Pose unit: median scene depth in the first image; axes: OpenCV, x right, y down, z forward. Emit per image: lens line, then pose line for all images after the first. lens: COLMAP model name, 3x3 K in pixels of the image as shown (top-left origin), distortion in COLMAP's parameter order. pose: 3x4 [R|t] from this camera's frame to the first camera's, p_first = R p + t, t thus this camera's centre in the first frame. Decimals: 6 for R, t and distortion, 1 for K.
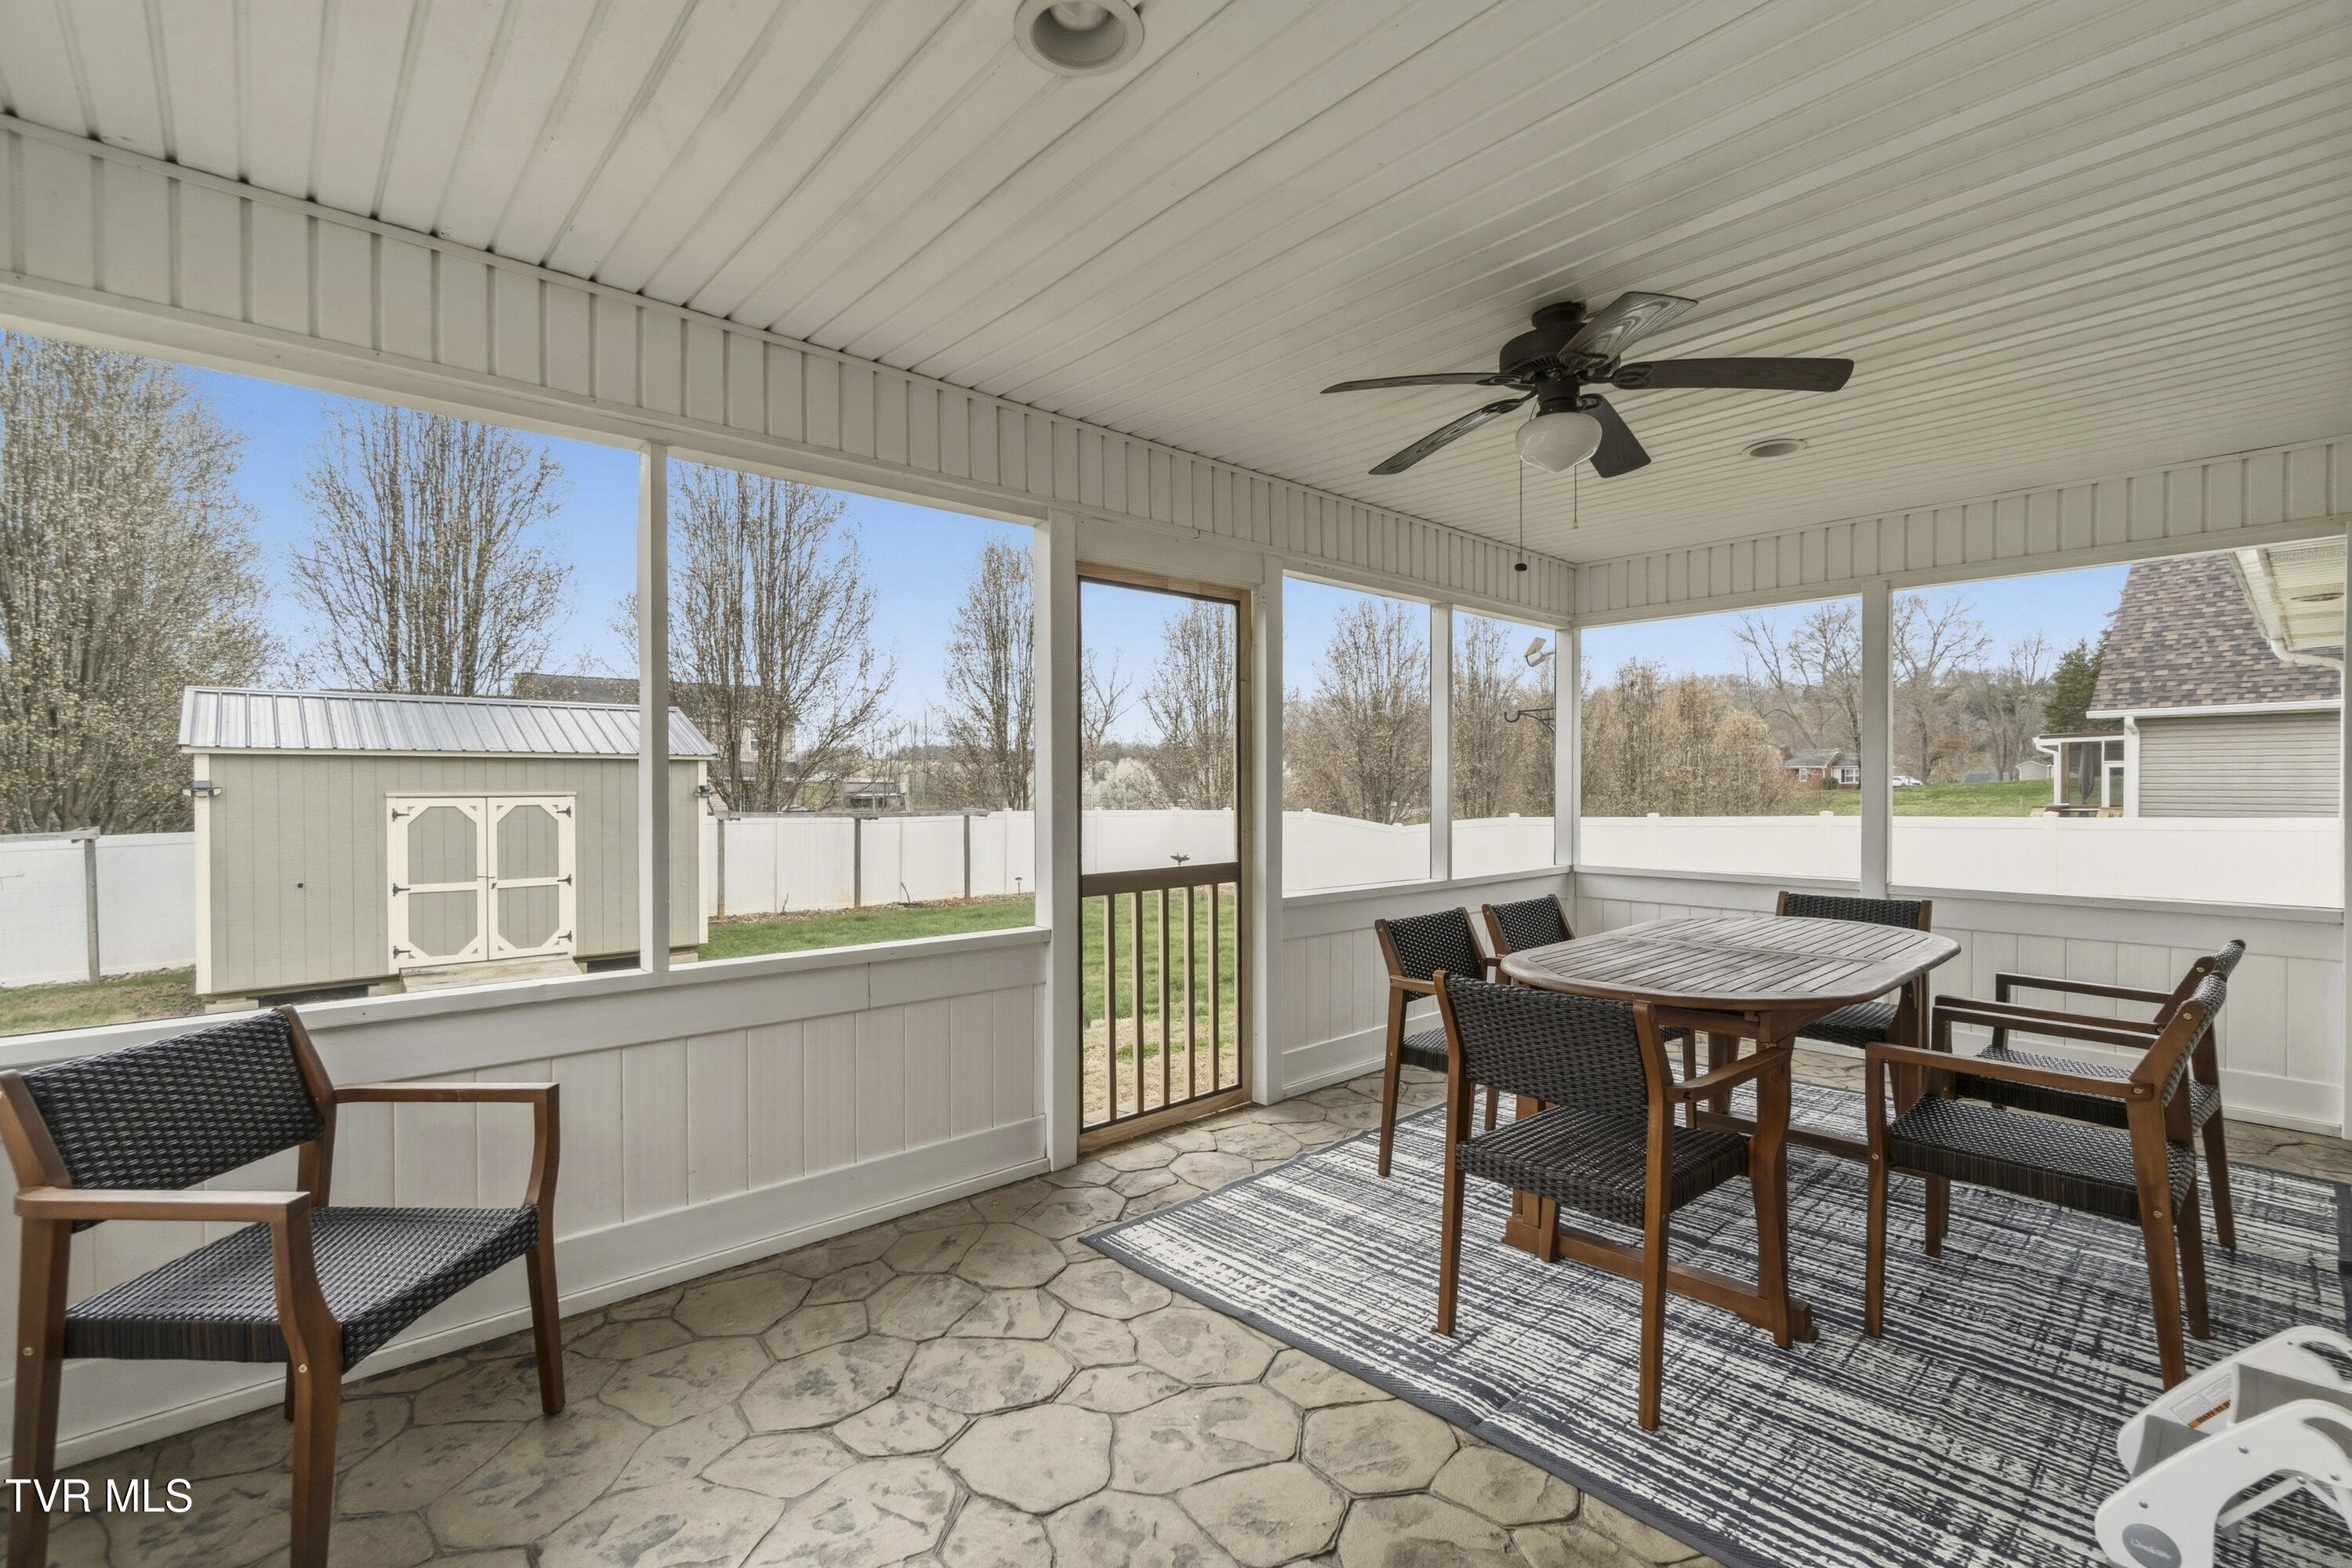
lens RADIAL K [[1027.9, 0, 1176.0], [0, 1027.9, 784.0], [0, 0, 1]] dist [-0.001776, -0.000406]
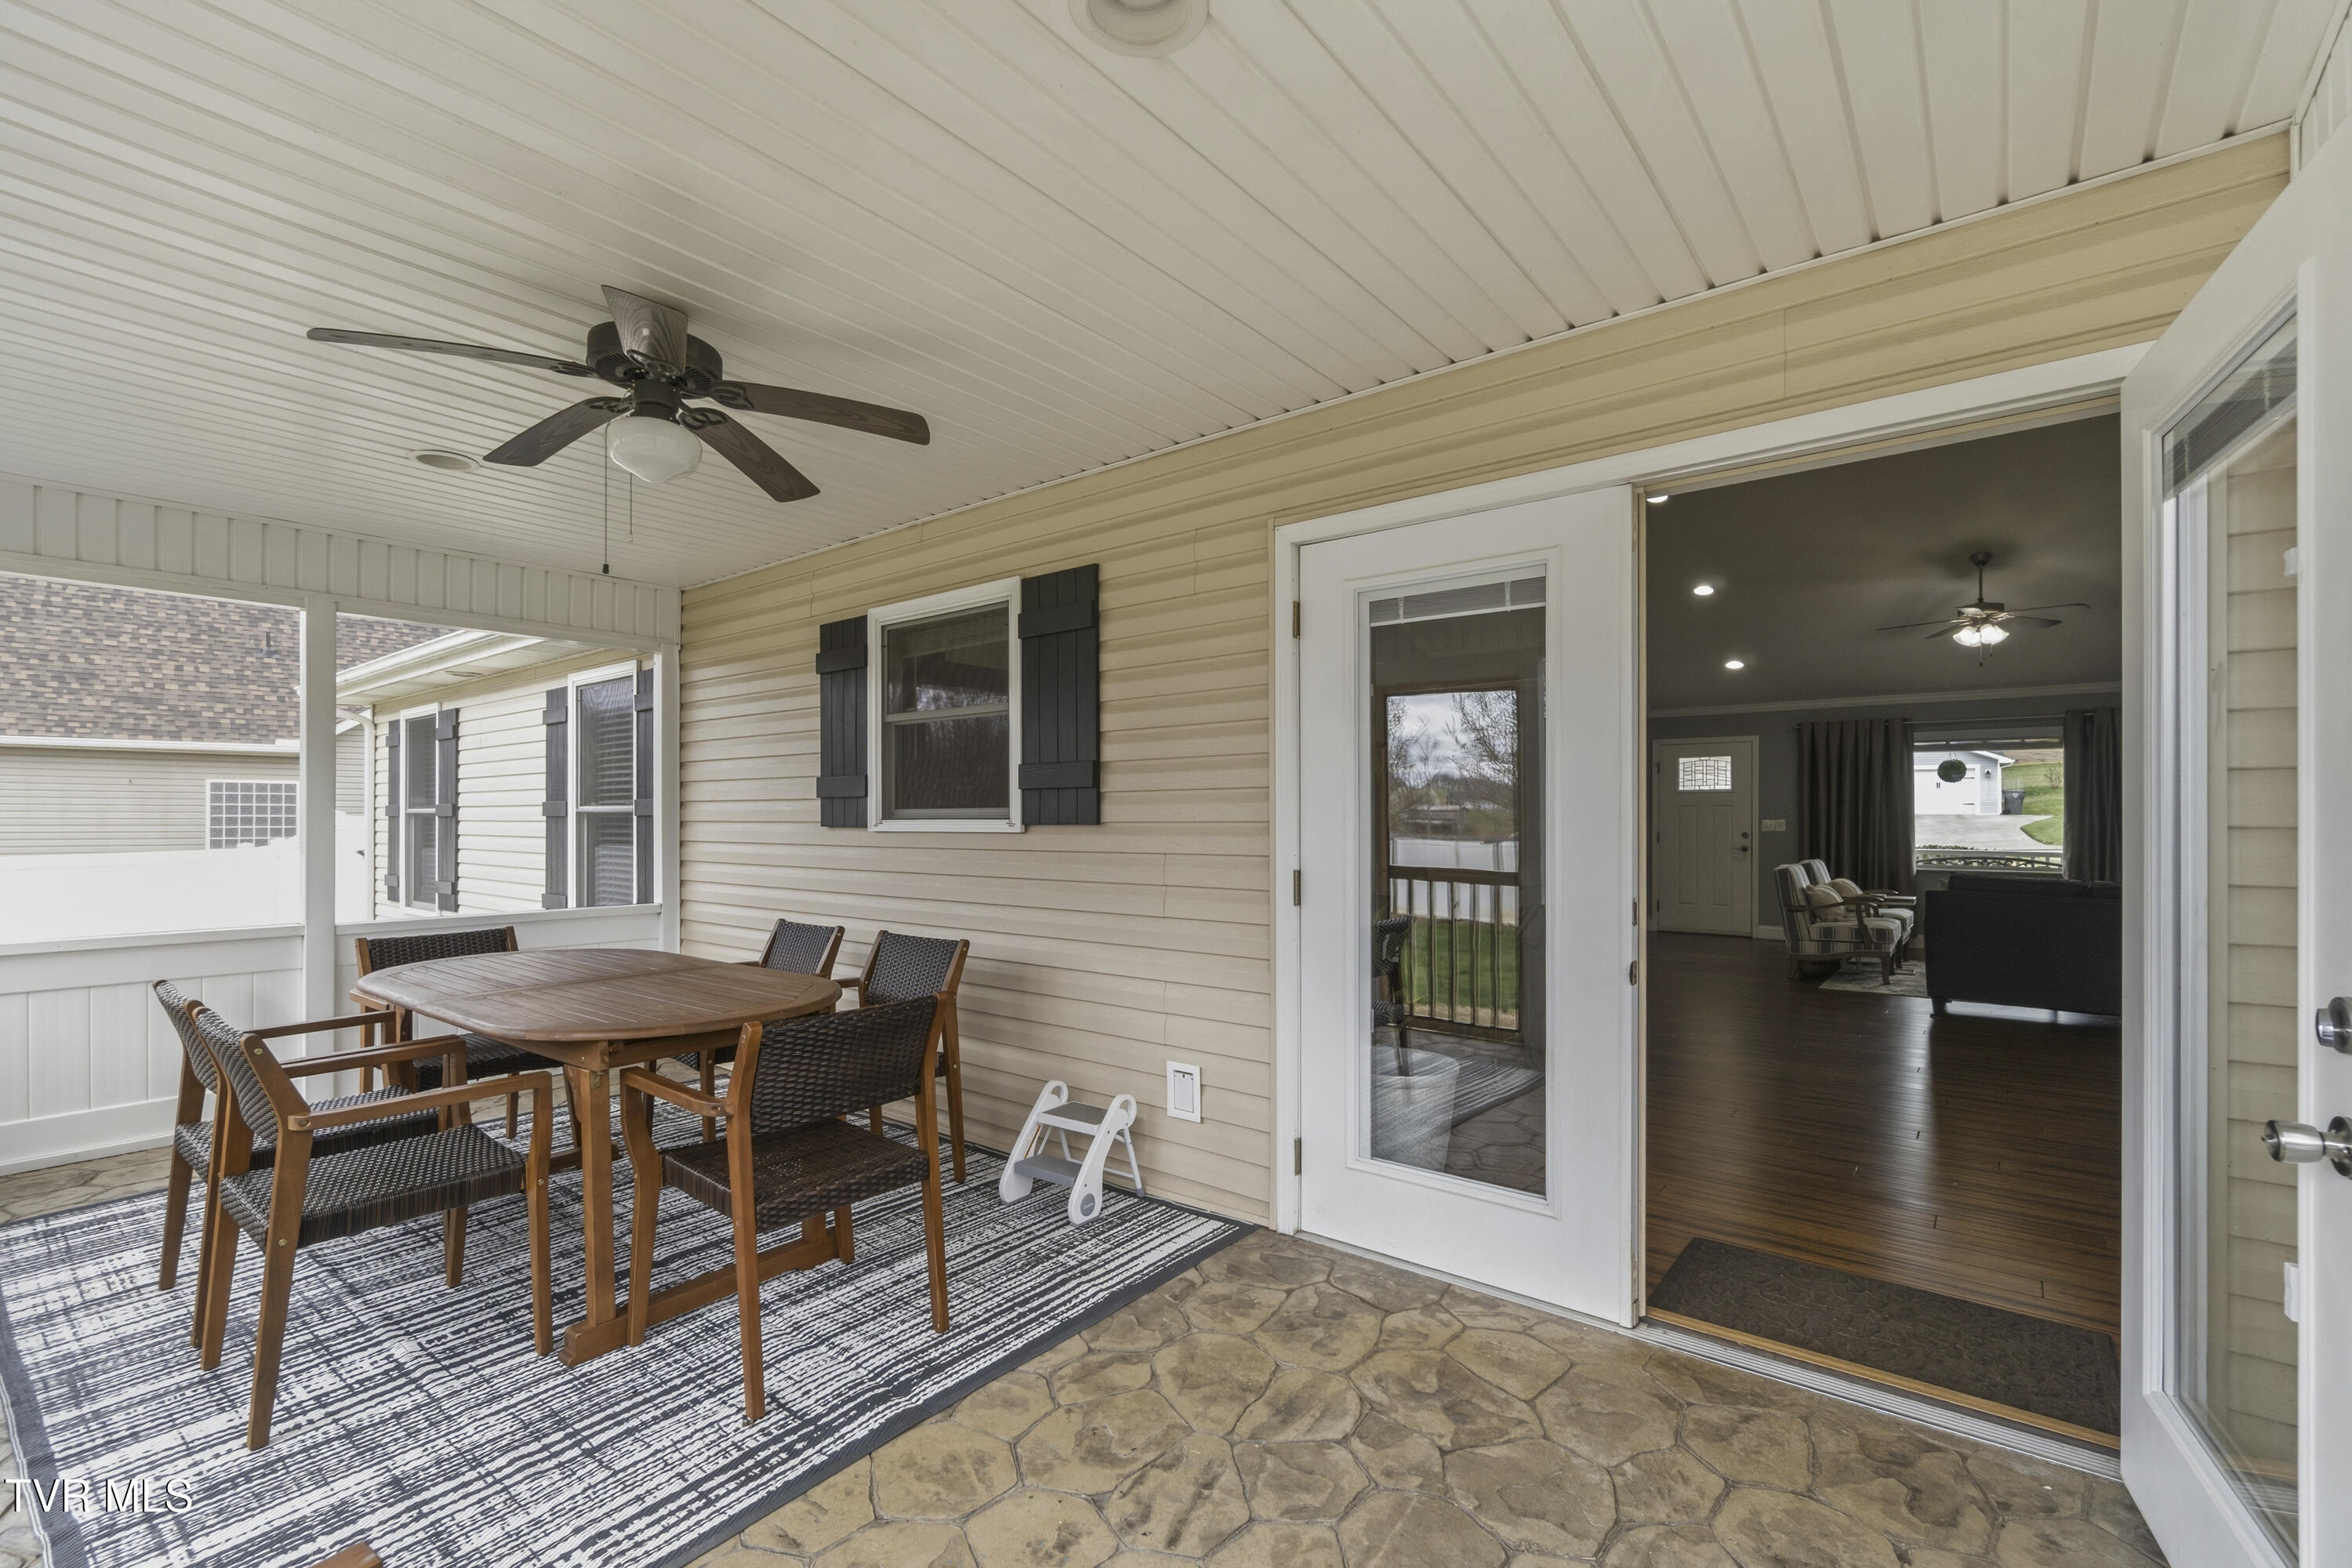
lens RADIAL K [[1023.9, 0, 1175.8], [0, 1023.9, 806.0], [0, 0, 1]] dist [-0.002084, -0.000117]
pose [[-0.151671, 0.013038, 0.988345, -0.662179], [0.000344, 0.999914, -0.013138, 0.003799], [-0.988431, -0.001653, -0.151663, 0.732214]]
